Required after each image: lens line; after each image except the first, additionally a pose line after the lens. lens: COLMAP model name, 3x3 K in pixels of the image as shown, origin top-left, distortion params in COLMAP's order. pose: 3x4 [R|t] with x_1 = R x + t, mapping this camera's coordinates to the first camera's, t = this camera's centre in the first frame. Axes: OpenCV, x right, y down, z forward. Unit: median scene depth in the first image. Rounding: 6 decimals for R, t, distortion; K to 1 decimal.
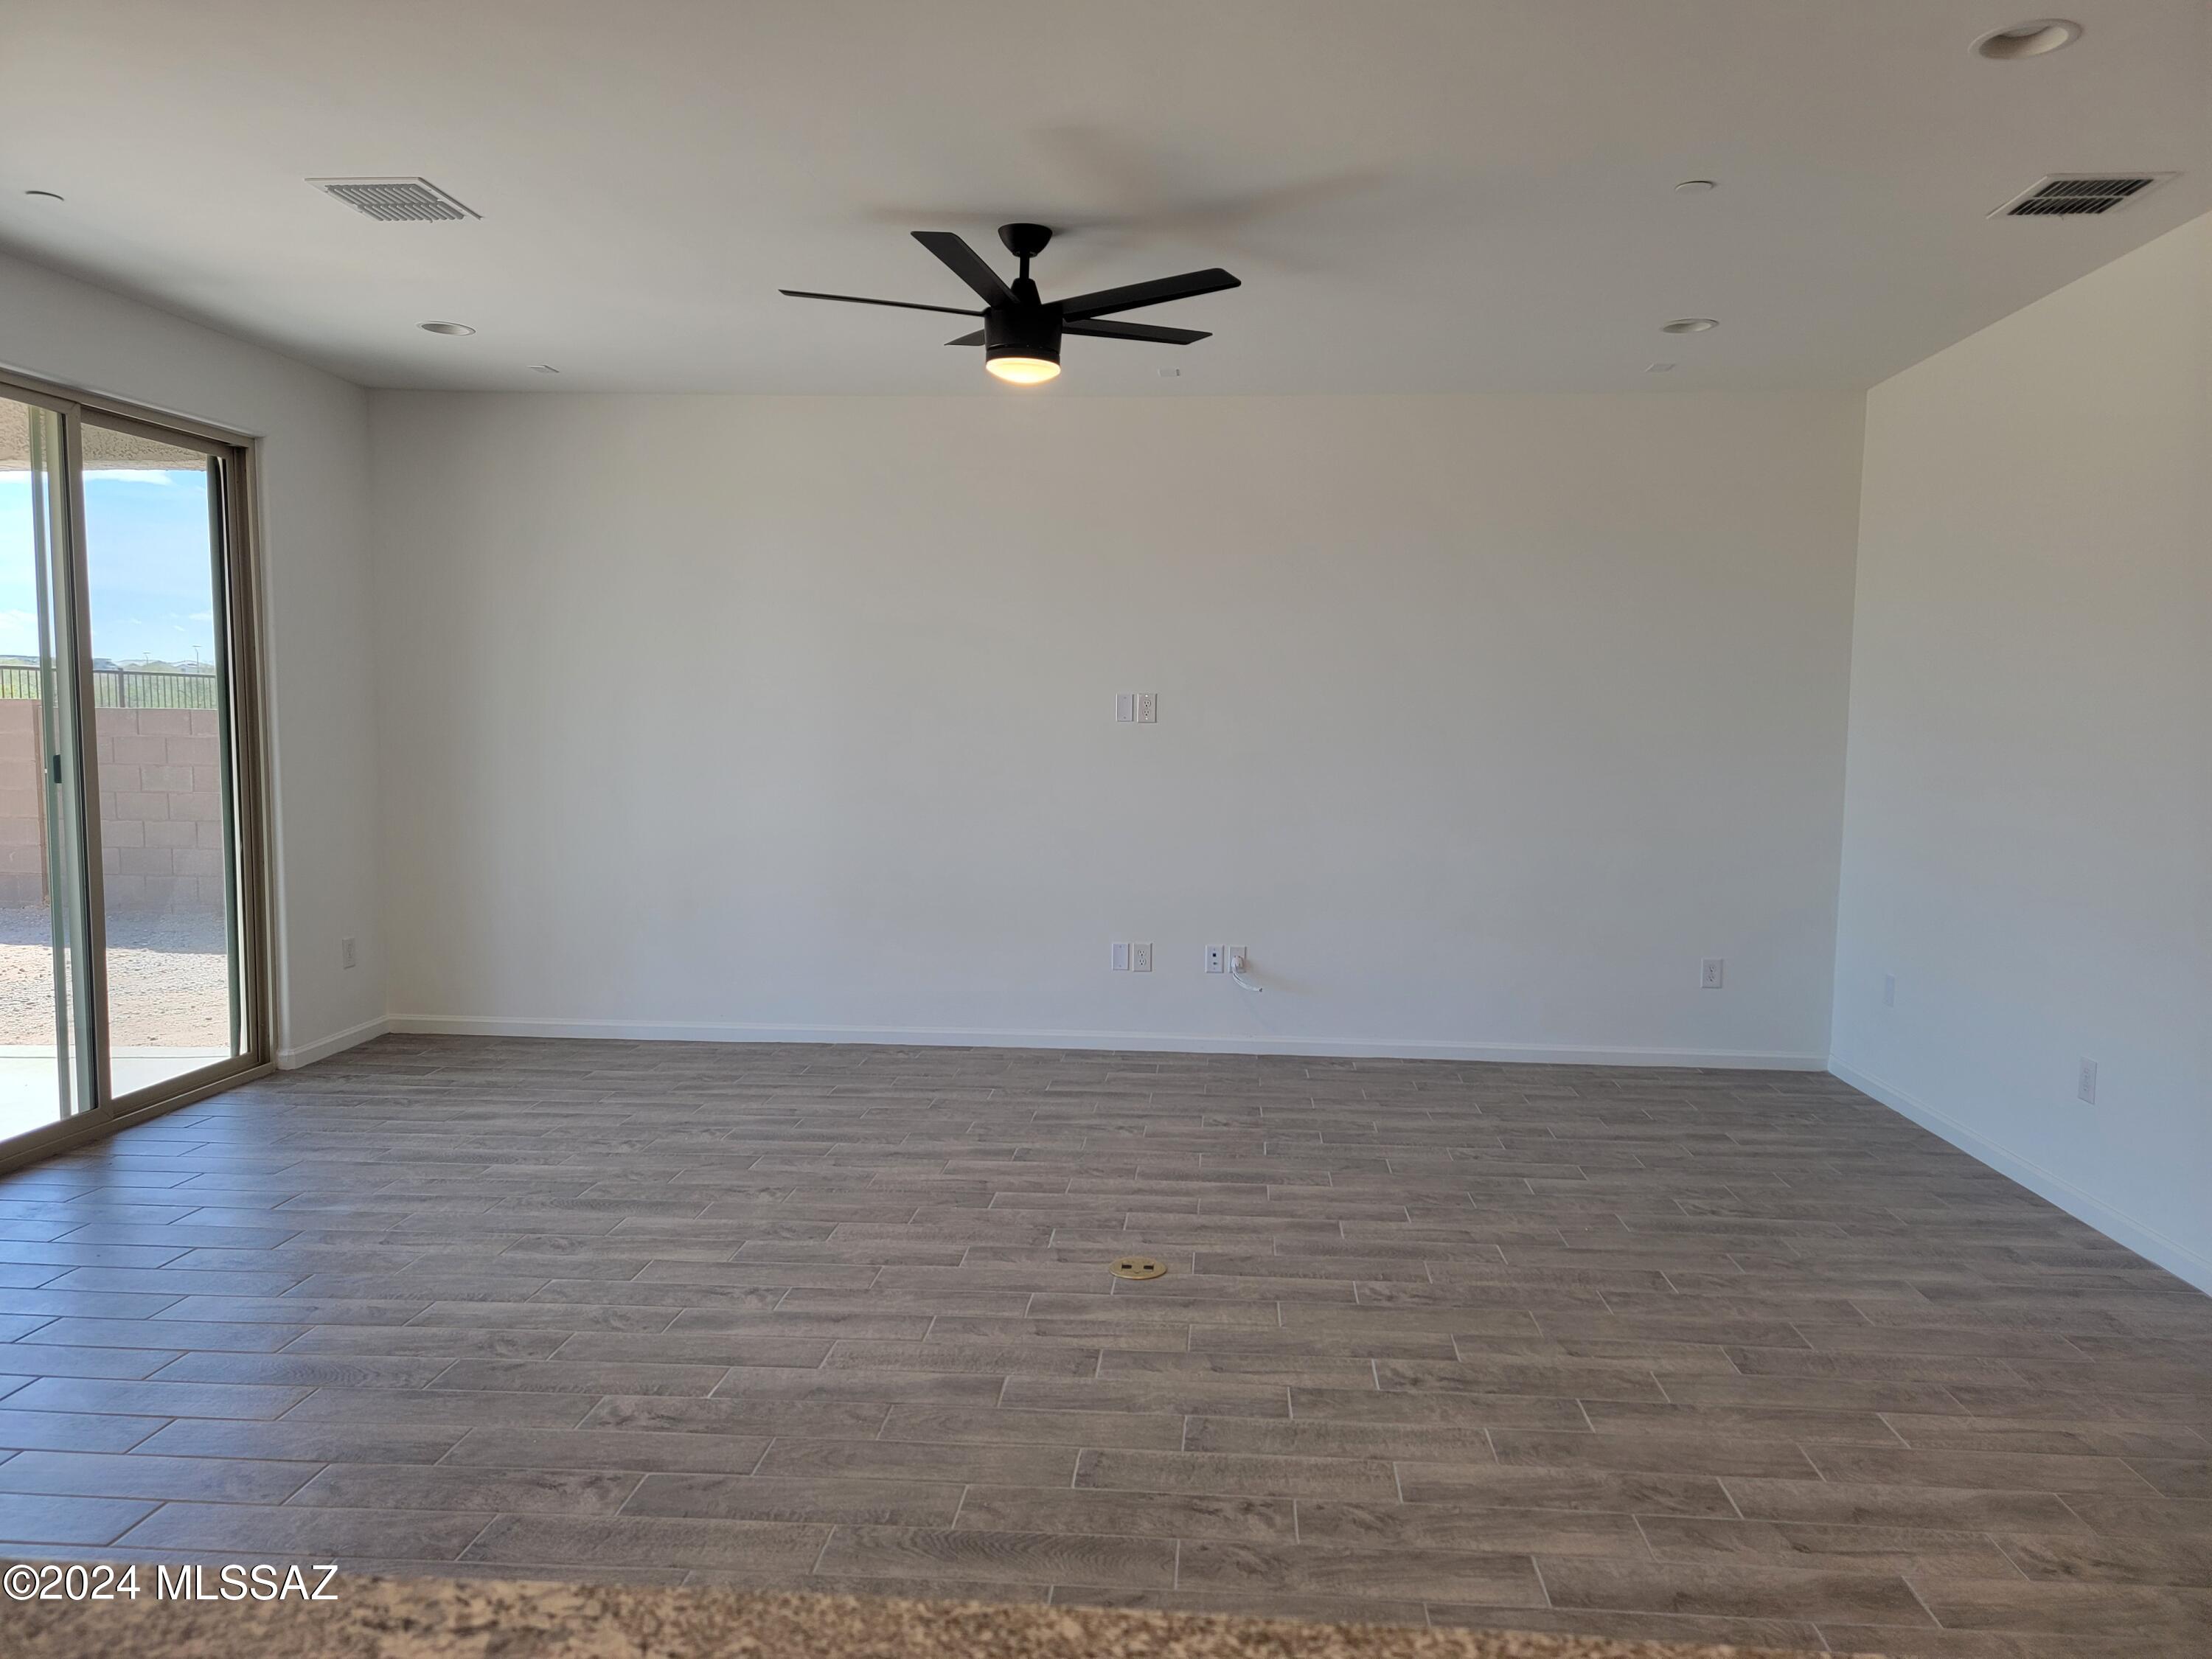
lens RADIAL K [[1550.4, 0, 1113.8], [0, 1550.4, 845.1], [0, 0, 1]] dist [0.084305, -0.048528]
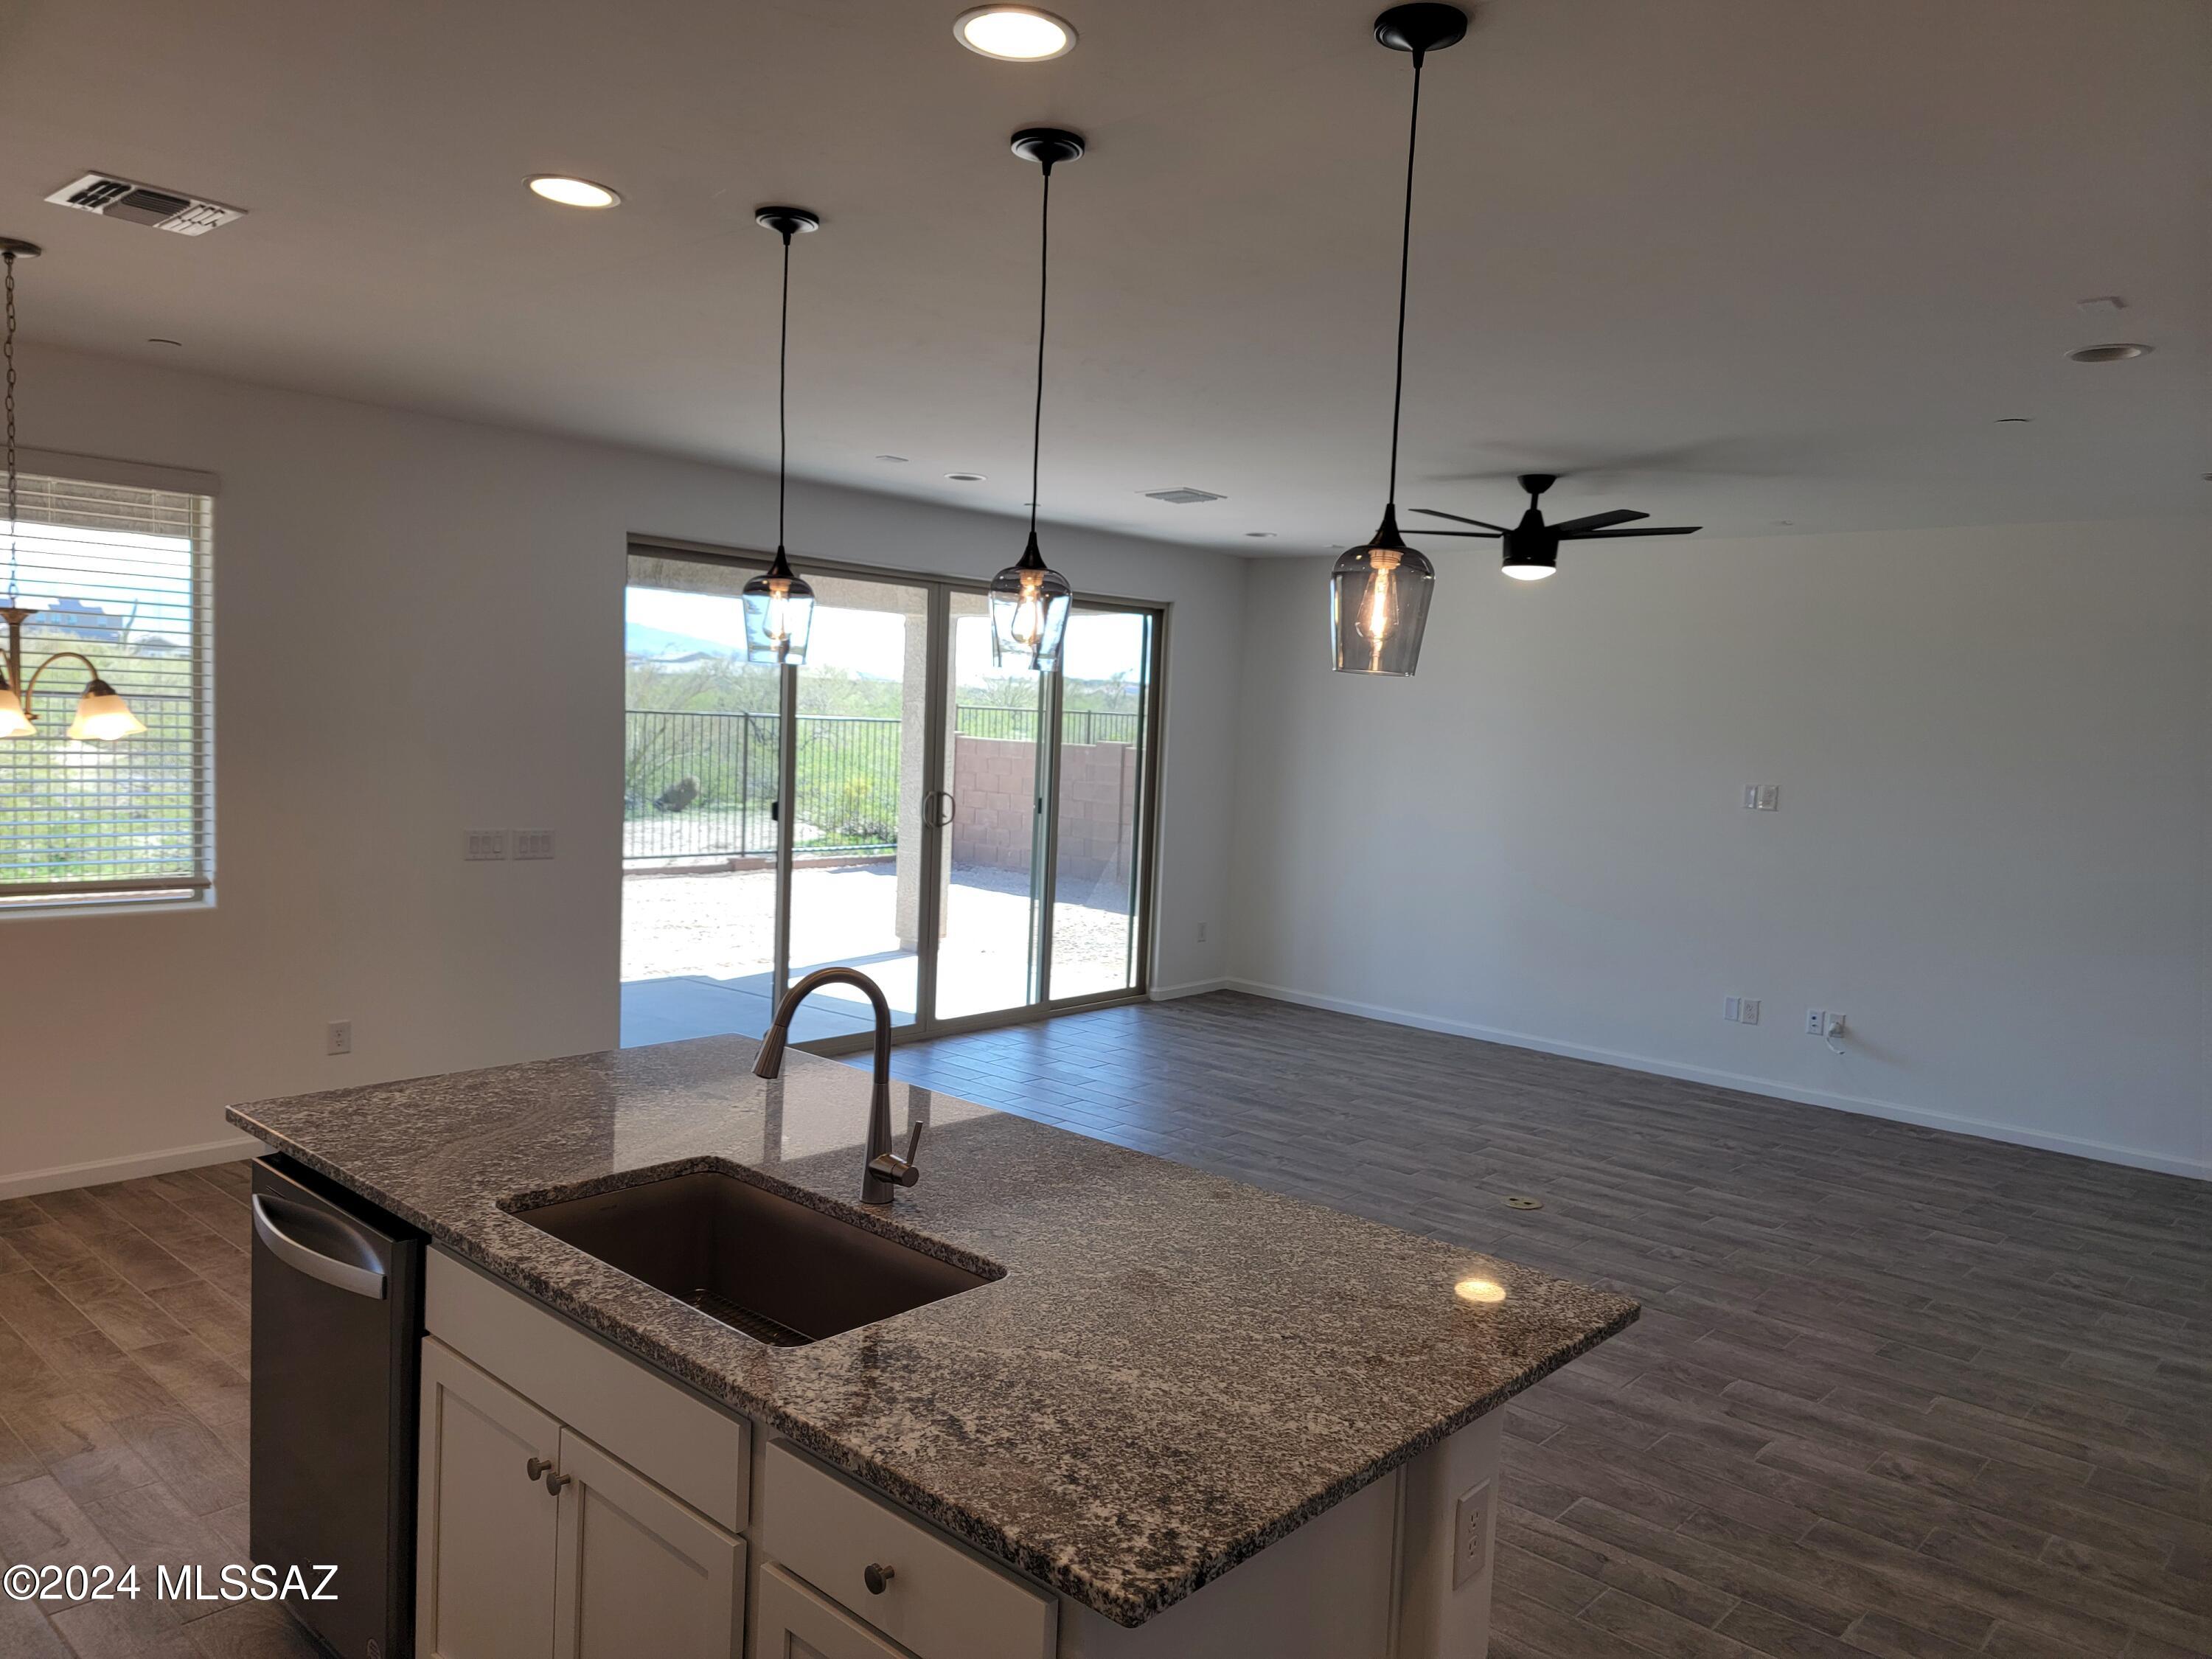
lens RADIAL K [[1550.4, 0, 1109.2], [0, 1550.4, 835.9], [0, 0, 1]] dist [0.084305, -0.048528]
pose [[0.784149, 0.071042, -0.616493, 0.519547], [-0.085164, 0.996346, 0.006490, -0.037355], [0.614701, 0.047413, 0.787334, -0.342047]]
